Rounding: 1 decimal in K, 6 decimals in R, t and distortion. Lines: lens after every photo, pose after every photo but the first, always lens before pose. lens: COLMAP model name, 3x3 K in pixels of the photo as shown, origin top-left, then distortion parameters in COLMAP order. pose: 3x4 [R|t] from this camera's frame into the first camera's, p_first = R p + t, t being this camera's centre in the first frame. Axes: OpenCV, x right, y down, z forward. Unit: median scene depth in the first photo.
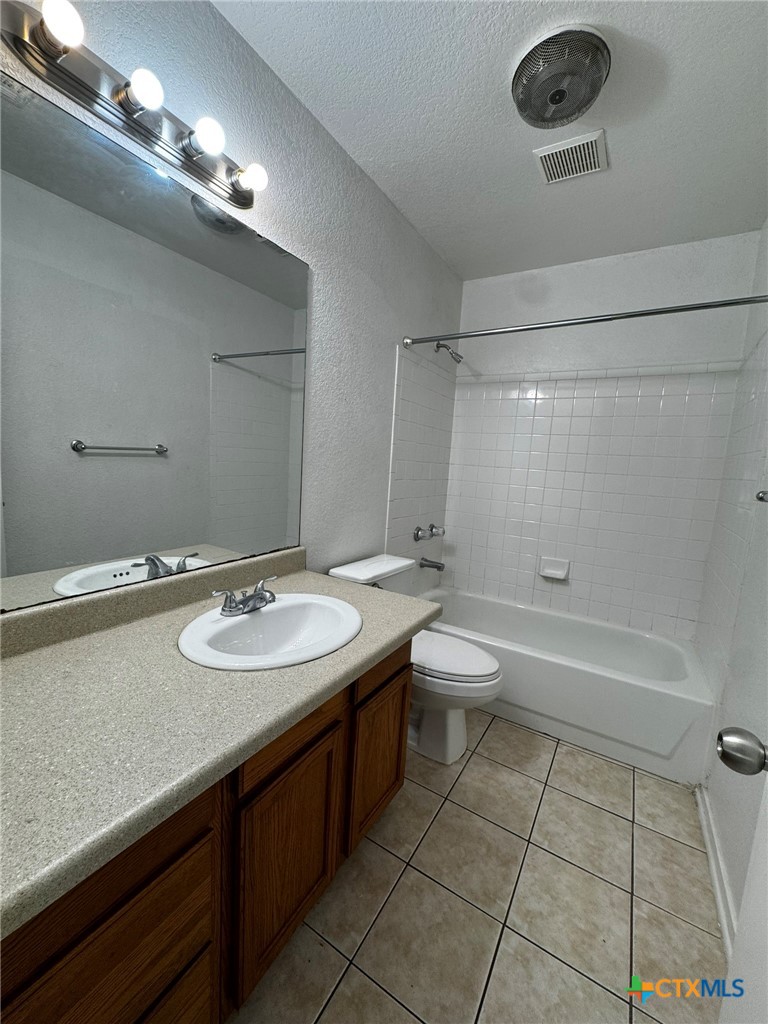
lens RADIAL K [[409.5, 0, 384.9], [0, 409.5, 510.7], [0, 0, 1]] dist [-0.002868, 0.000416]
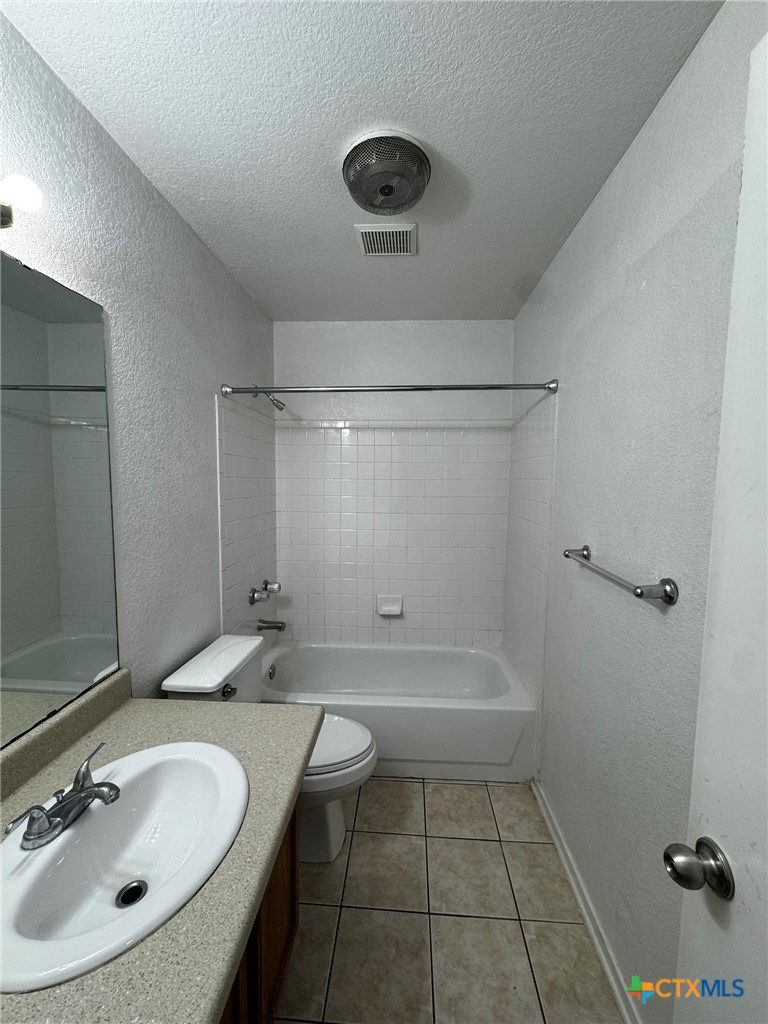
lens RADIAL K [[409.5, 0, 383.5], [0, 409.5, 511.0], [0, 0, 1]] dist [-0.002868, 0.000416]
pose [[0.882572, -0.089692, 0.461544, -0.102722], [0.102343, 0.994746, -0.002393, -0.155176], [-0.458905, 0.049348, 0.887114, 0.095053]]
